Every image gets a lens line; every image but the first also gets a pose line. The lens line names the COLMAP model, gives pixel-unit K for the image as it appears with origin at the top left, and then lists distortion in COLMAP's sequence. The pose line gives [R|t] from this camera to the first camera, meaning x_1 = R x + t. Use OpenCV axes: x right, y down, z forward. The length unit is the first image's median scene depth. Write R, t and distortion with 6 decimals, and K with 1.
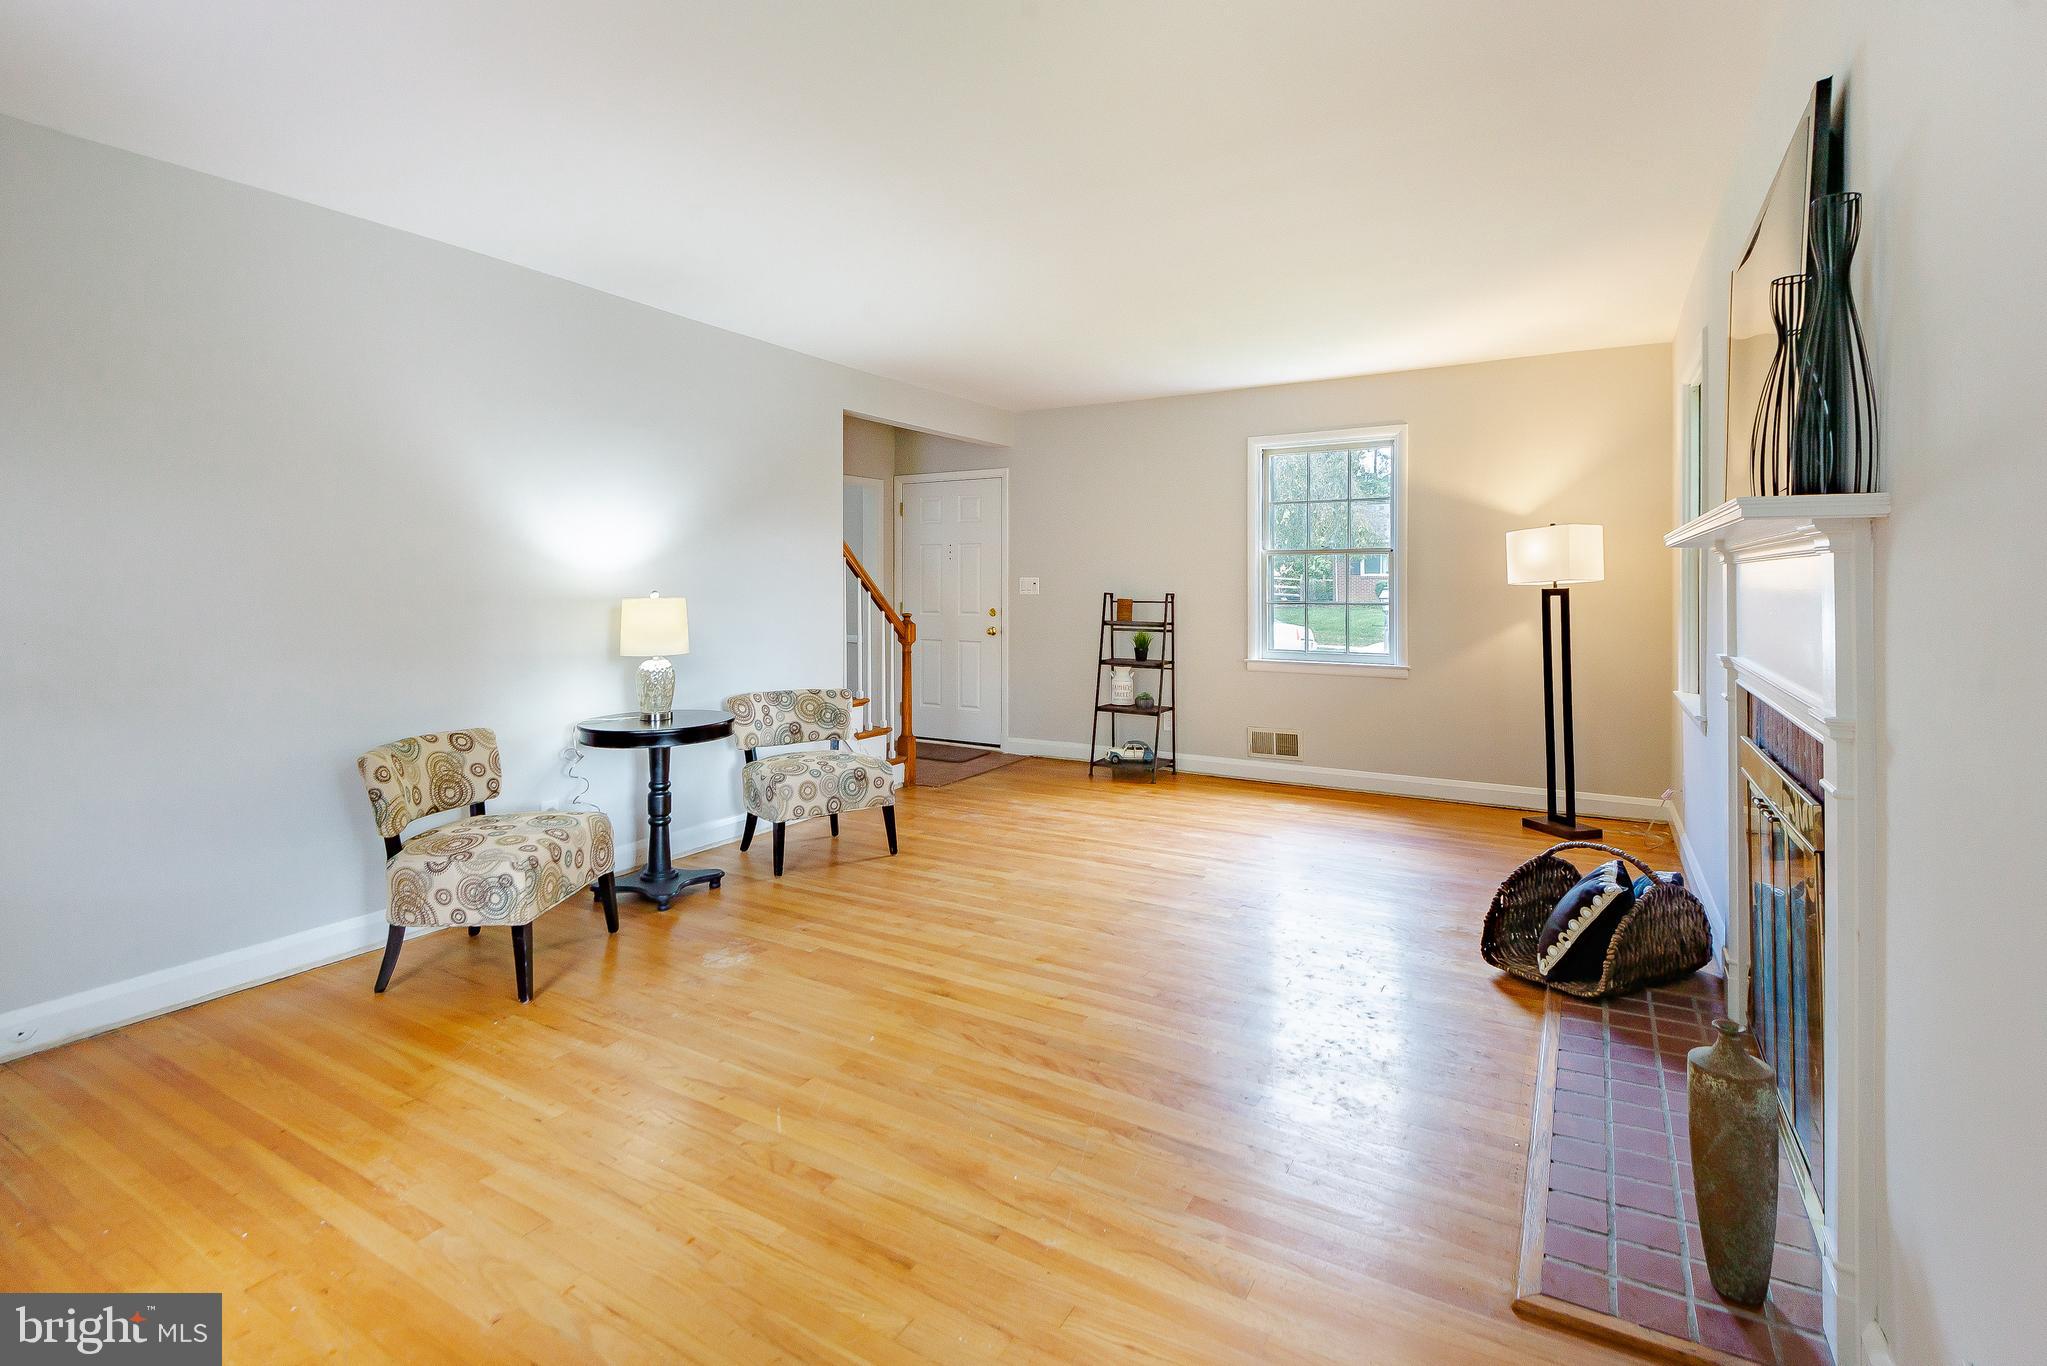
lens RADIAL K [[940.1, 0, 1021.9], [0, 940.1, 590.6], [0, 0, 1]] dist [0.021964, -0.001435]
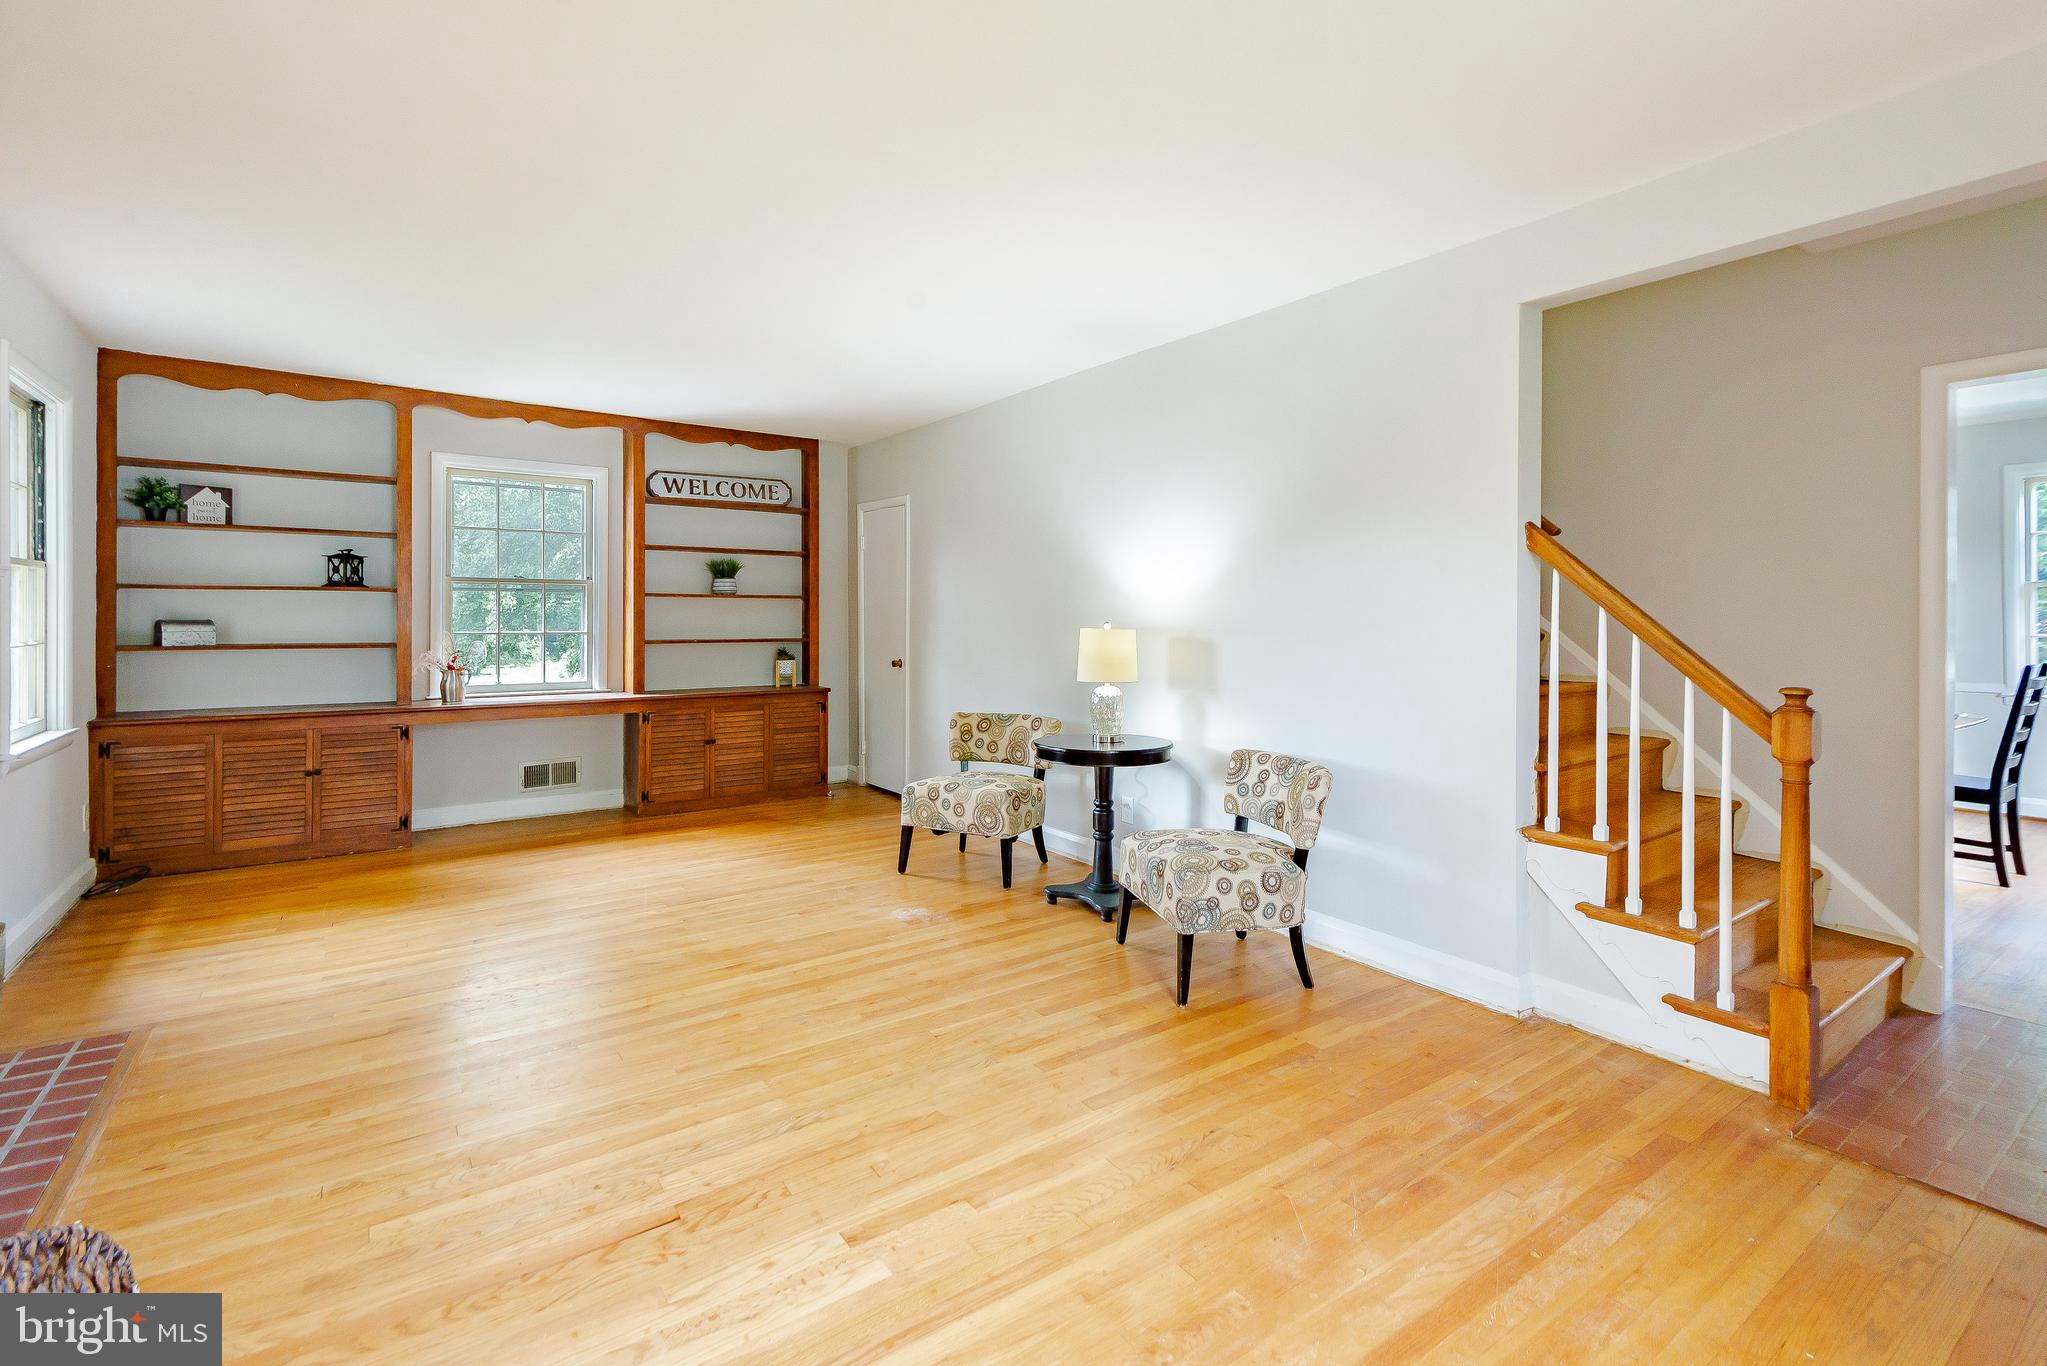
lens RADIAL K [[940.1, 0, 1048.1], [0, 940.1, 607.4], [0, 0, 1]] dist [0.021964, -0.001435]
pose [[-0.406496, -0.003531, -0.913646, 0.741510], [-0.002822, 0.999993, -0.002609, -0.017247], [0.913648, 0.001518, -0.406503, 1.630267]]
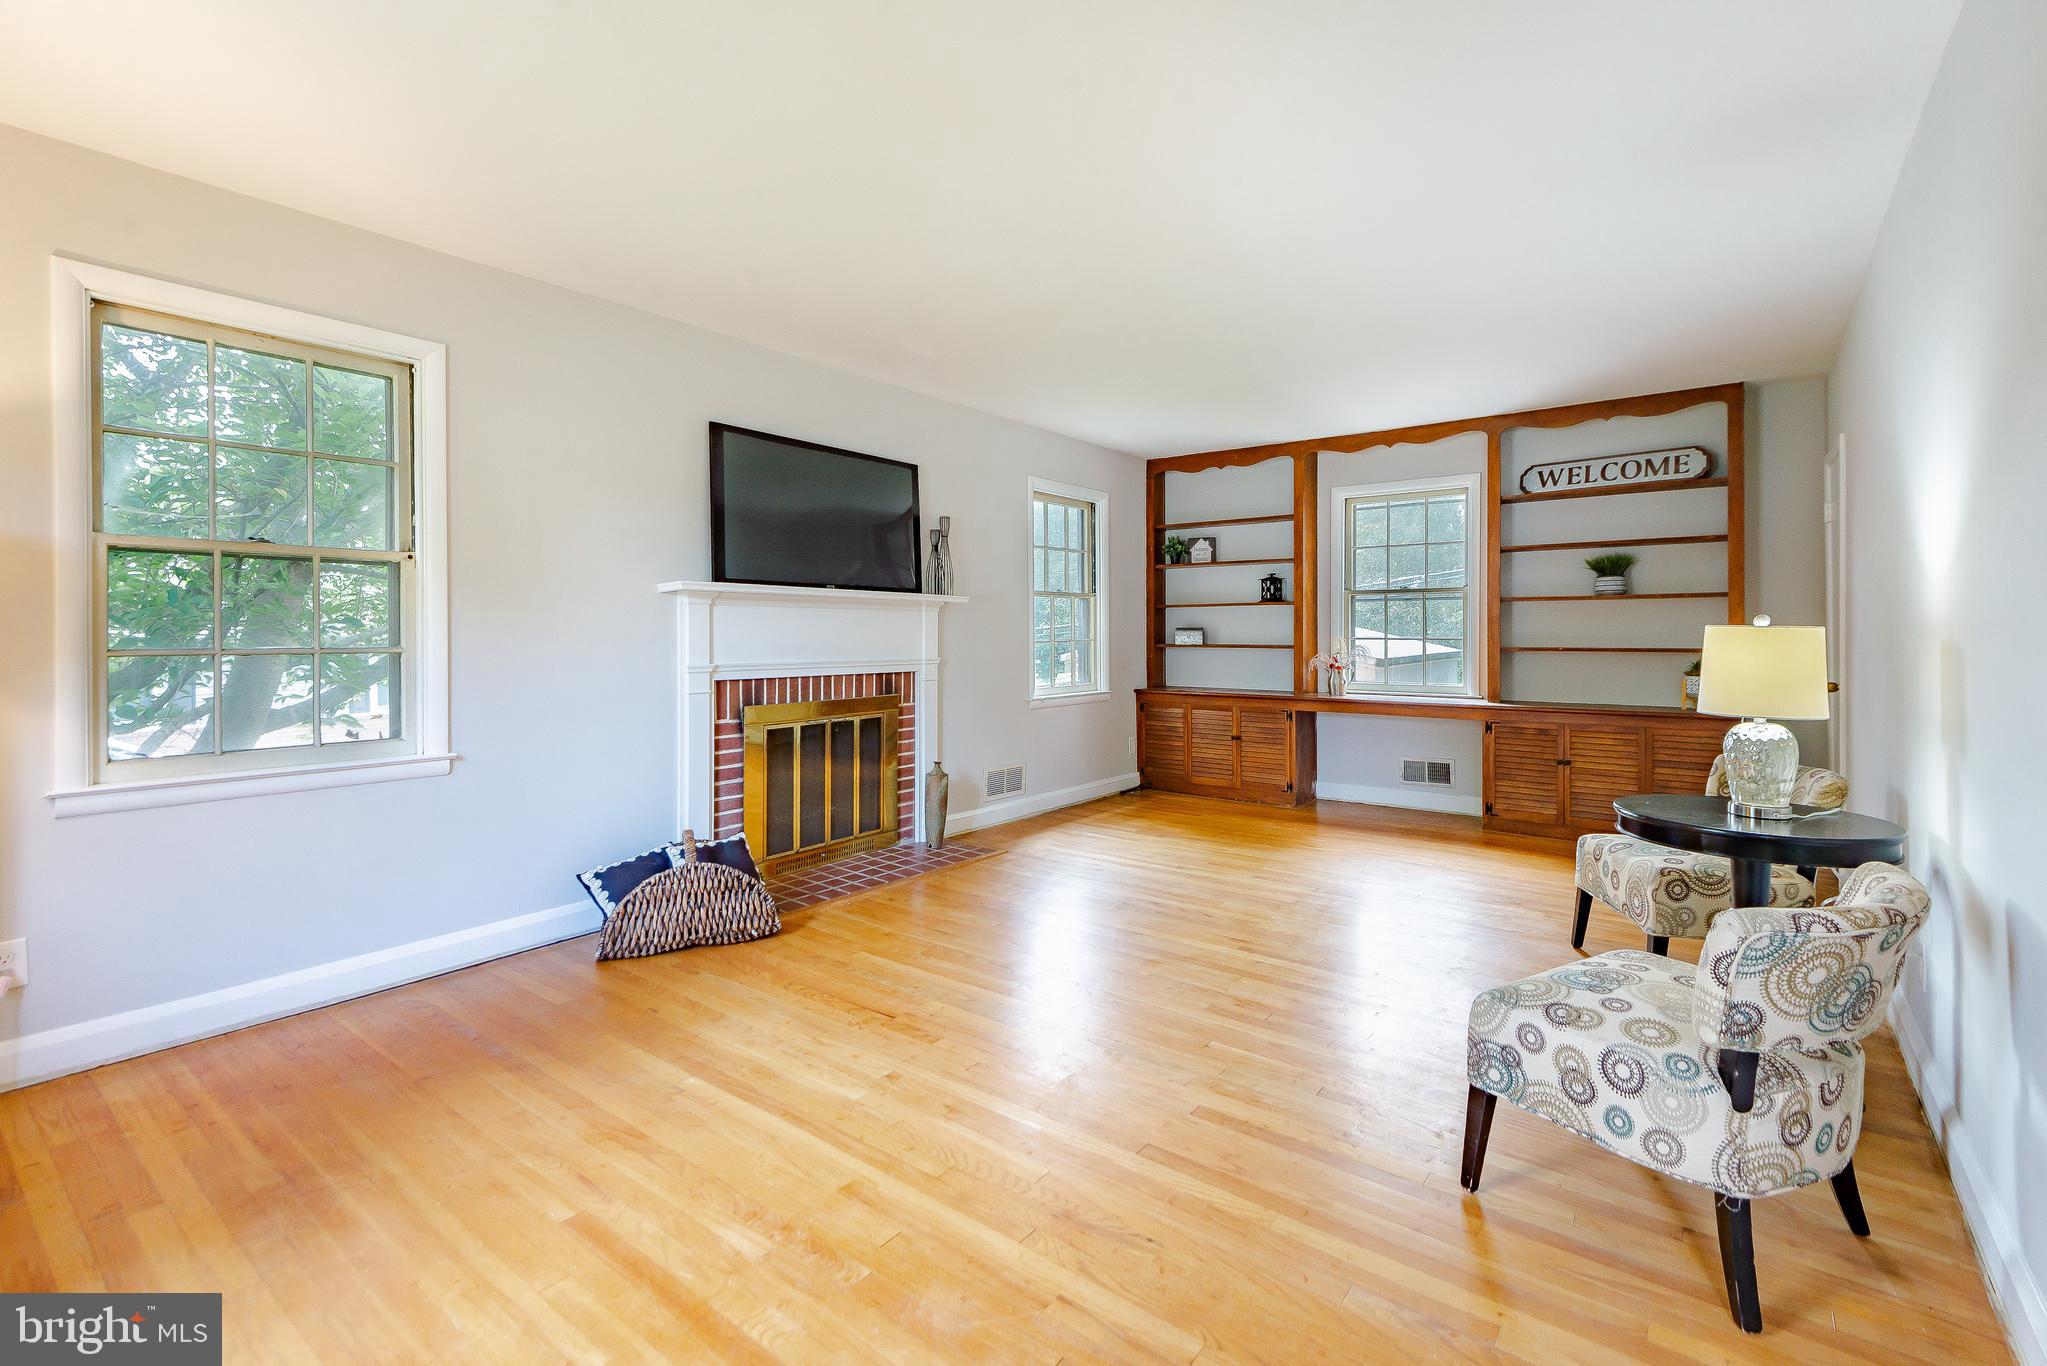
lens RADIAL K [[940.1, 0, 1017.0], [0, 940.1, 635.6], [0, 0, 1]] dist [0.021964, -0.001435]
pose [[-0.988010, 0.007812, 0.154195, 0.008995], [0.008568, 0.999954, 0.004239, 0.007355], [-0.154155, 0.005510, -0.988031, 2.040480]]
